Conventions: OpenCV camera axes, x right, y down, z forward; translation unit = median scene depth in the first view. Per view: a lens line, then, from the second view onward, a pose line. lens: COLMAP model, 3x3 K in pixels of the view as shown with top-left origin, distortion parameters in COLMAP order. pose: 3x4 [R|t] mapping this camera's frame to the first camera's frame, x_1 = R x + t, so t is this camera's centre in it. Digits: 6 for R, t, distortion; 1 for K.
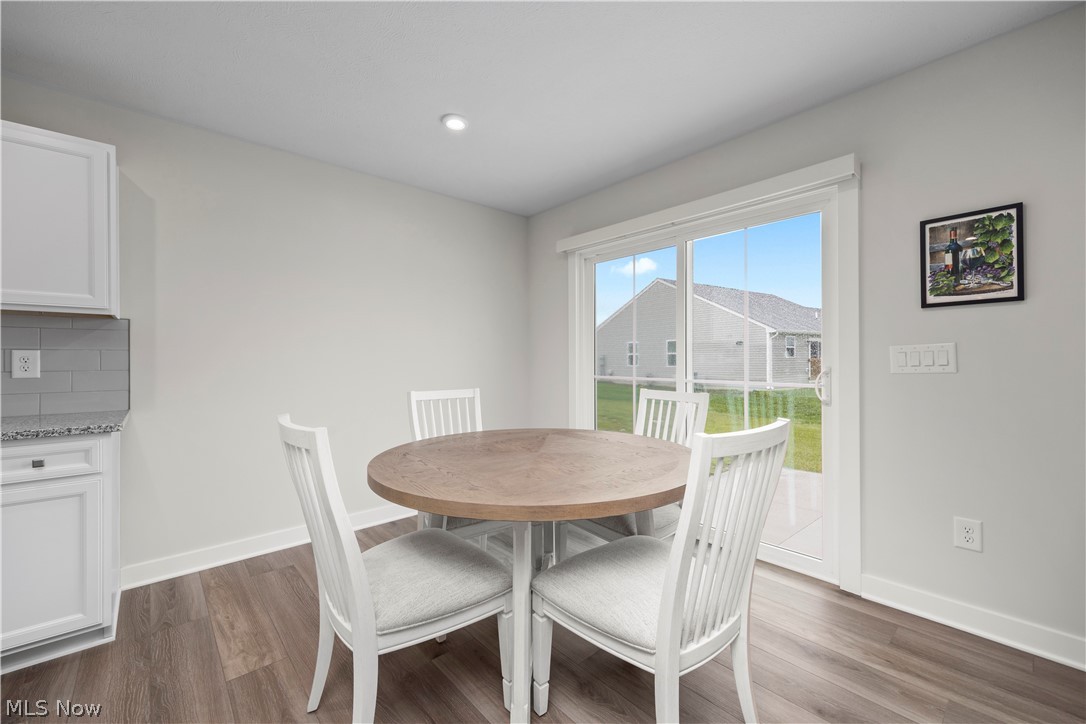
lens RADIAL K [[431.1, 0, 545.1], [0, 431.1, 355.2], [0, 0, 1]] dist [0.002095, 0.000036]
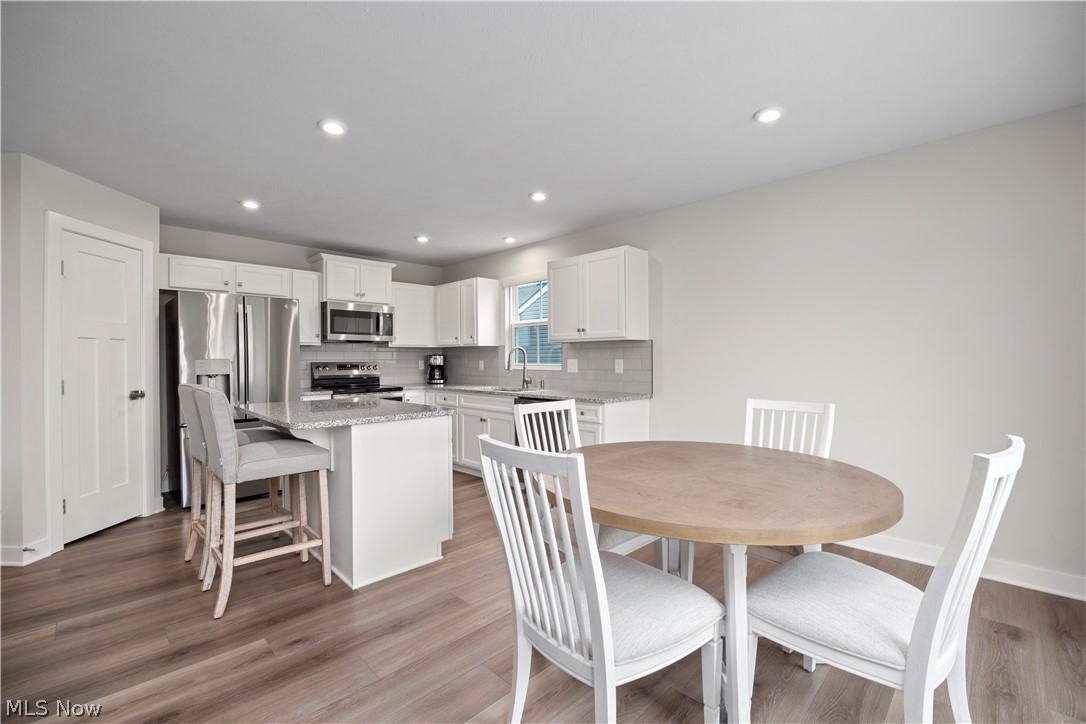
lens RADIAL K [[465.9, 0, 548.2], [0, 465.9, 361.5], [0, 0, 1]] dist [-0.018986, 0.000932]
pose [[0.051456, 0.006646, -0.998653, 0.944626], [0.011979, 0.999902, 0.007272, -0.021378], [0.998603, -0.012337, 0.051372, 0.601698]]
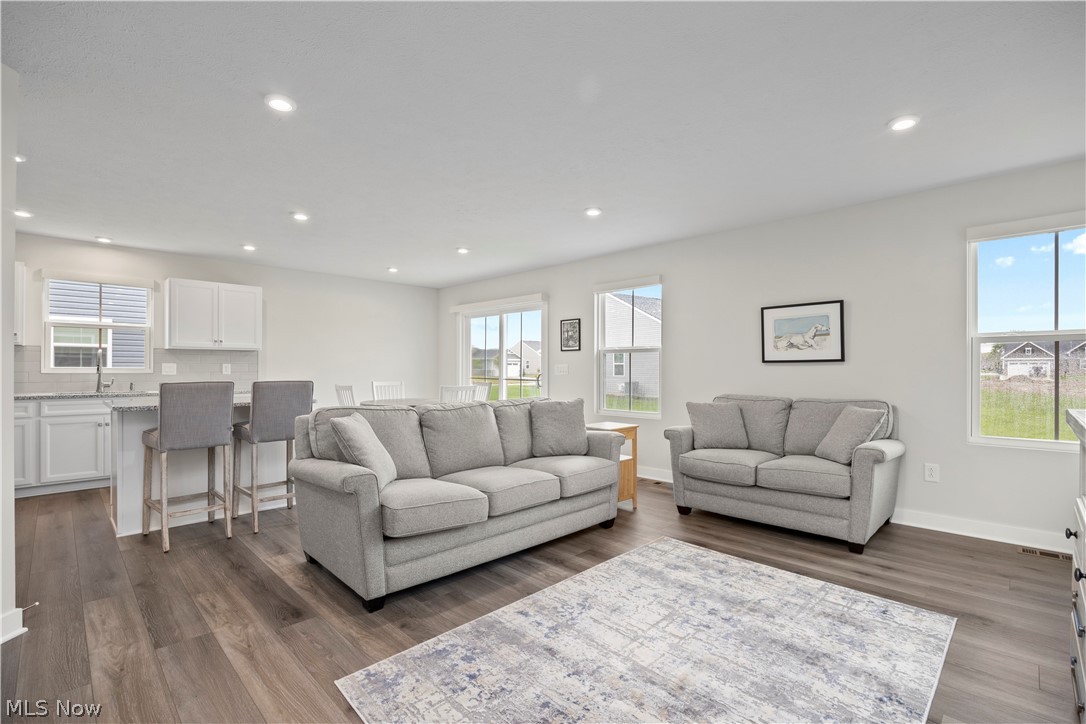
lens RADIAL K [[465.9, 0, 535.7], [0, 465.9, 368.5], [0, 0, 1]] dist [-0.018986, 0.000932]
pose [[0.999585, 0.009058, 0.027350, 0.639406], [-0.009431, 0.999864, 0.013531, -0.040701], [-0.027223, -0.013783, 0.999534, -1.979351]]
